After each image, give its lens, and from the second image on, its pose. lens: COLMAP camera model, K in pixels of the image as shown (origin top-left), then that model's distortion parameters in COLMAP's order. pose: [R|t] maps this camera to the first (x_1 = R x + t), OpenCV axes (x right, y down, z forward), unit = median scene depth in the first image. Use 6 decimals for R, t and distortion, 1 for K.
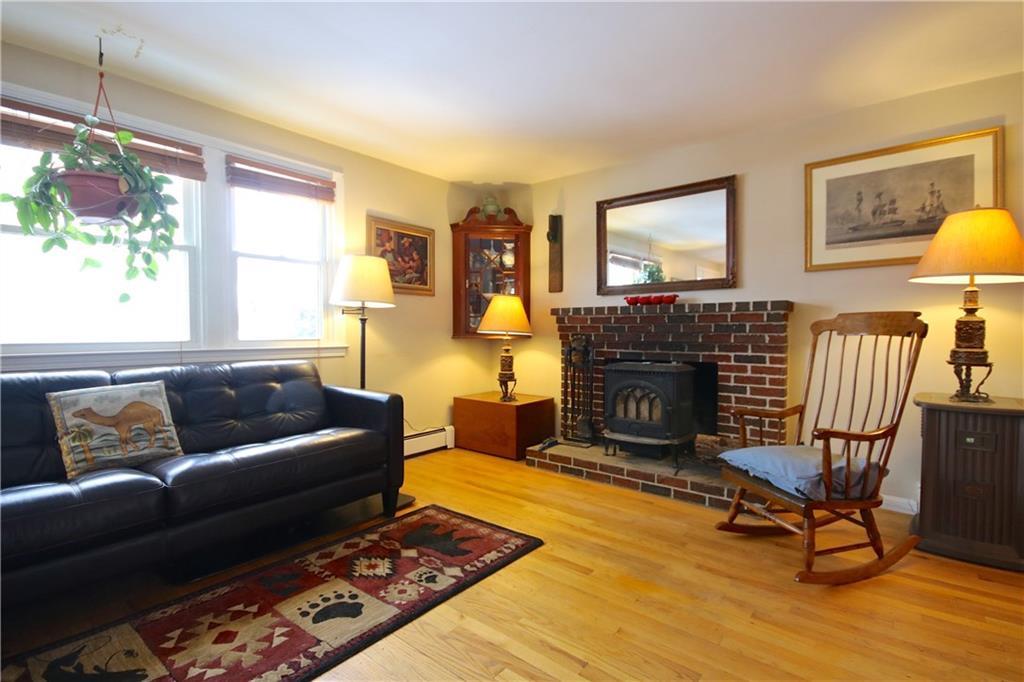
lens RADIAL K [[486.3, 0, 512.0], [0, 486.3, 341.0], [0, 0, 1]] dist [0.001775, 0.000472]
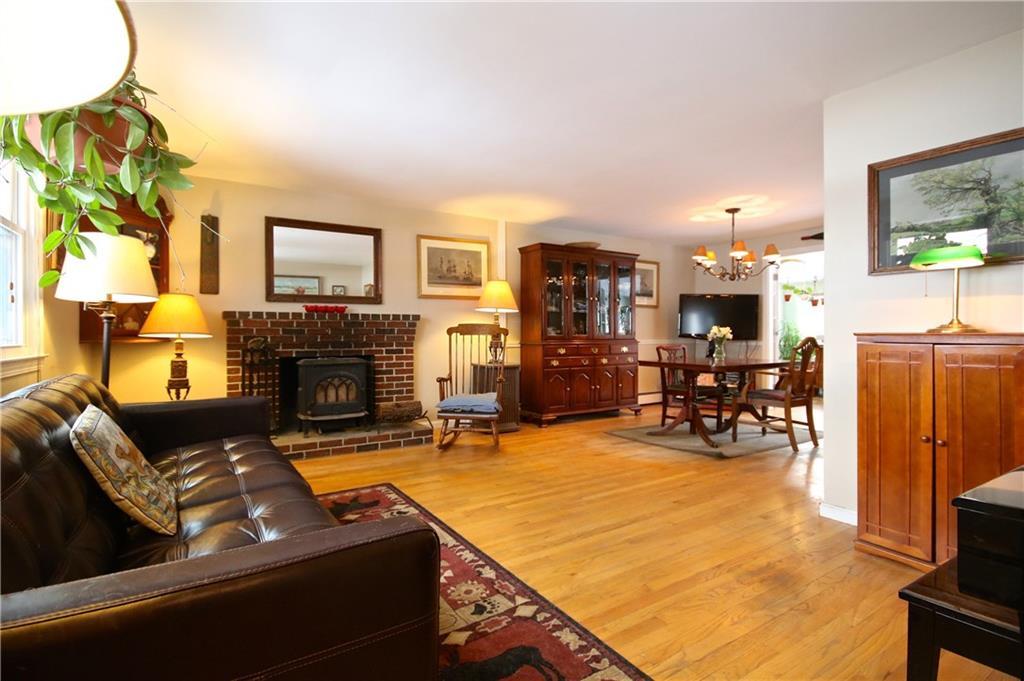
lens RADIAL K [[502.0, 0, 497.7], [0, 502.0, 334.2], [0, 0, 1]] dist [0.001273, 0.000129]
pose [[0.322531, -0.002853, 0.946555, -0.912780], [0.021842, 0.999752, -0.004430, -0.003309], [-0.946307, 0.022103, 0.322513, 0.174353]]
